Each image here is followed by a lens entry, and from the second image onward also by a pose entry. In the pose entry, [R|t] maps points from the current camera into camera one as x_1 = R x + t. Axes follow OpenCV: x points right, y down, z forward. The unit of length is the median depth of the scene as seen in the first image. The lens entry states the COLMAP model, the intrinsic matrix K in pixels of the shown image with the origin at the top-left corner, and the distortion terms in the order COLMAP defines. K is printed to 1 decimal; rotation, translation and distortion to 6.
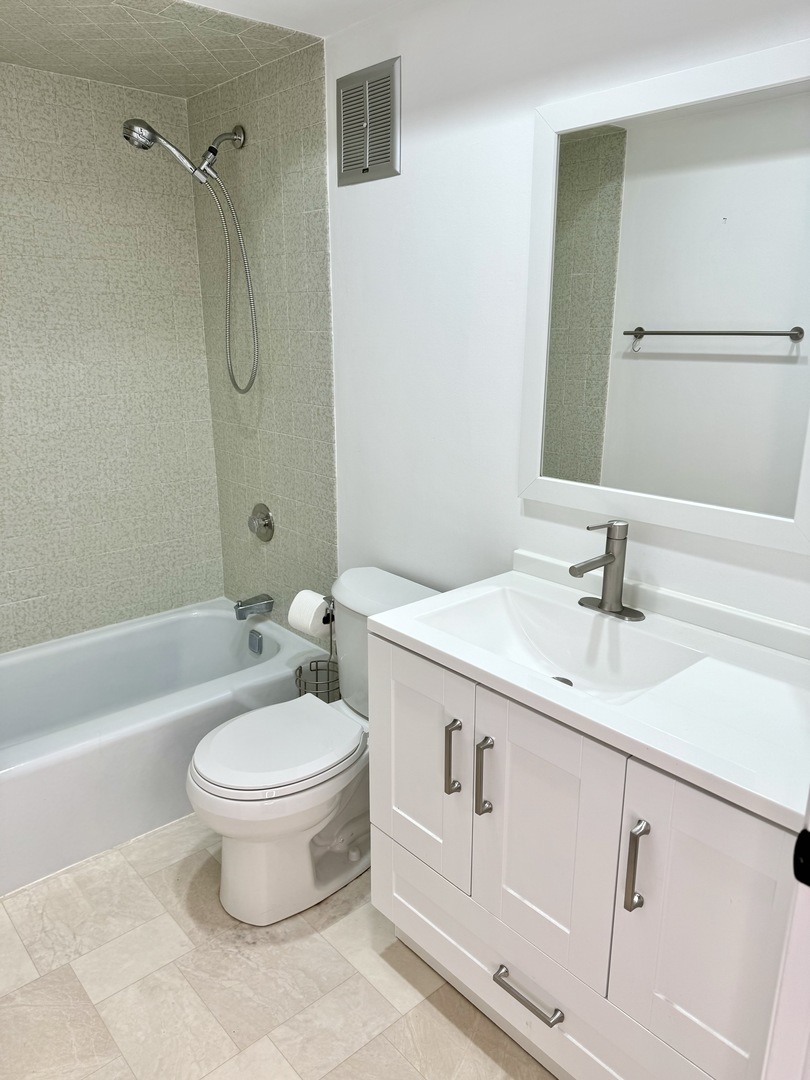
lens RADIAL K [[758.8, 0, 409.9], [0, 758.8, 537.8], [0, 0, 1]] dist [0.053158, -0.052974]
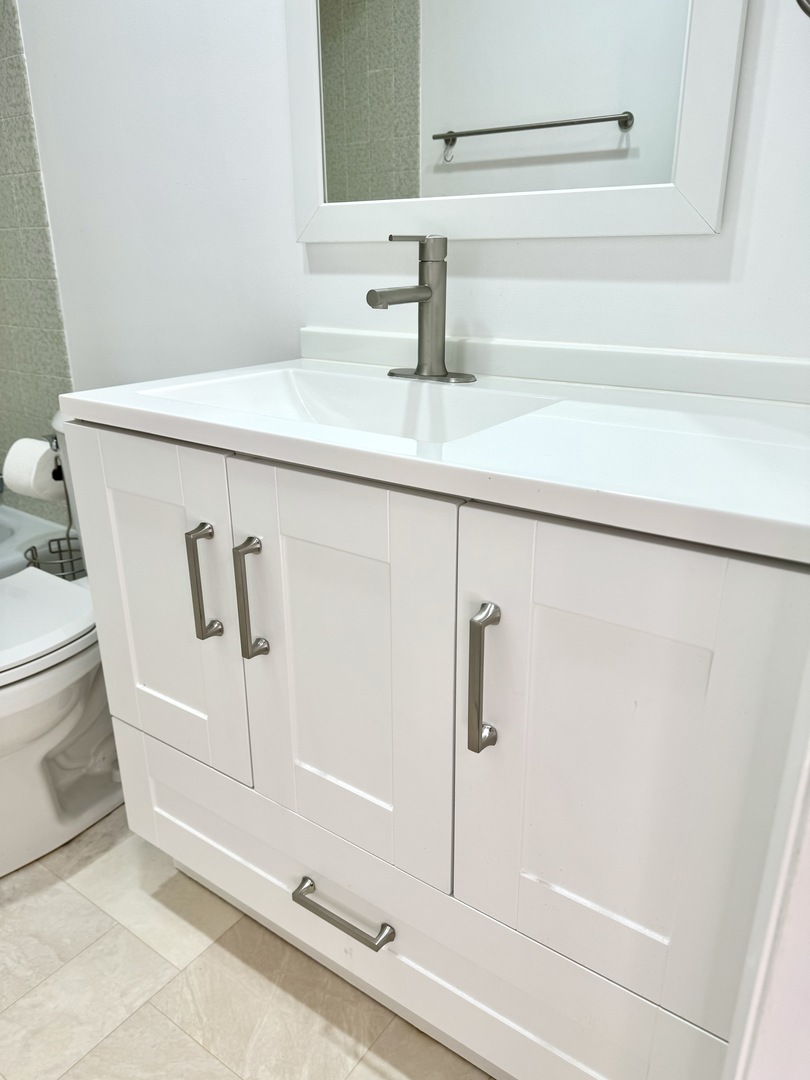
lens RADIAL K [[758.8, 0, 401.2], [0, 758.8, 536.8], [0, 0, 1]] dist [0.053158, -0.052974]
pose [[0.976744, -0.079608, 0.199081, 0.079675], [0.064882, 0.994726, 0.079438, 0.178315], [-0.204355, -0.064674, 0.976758, 0.288738]]
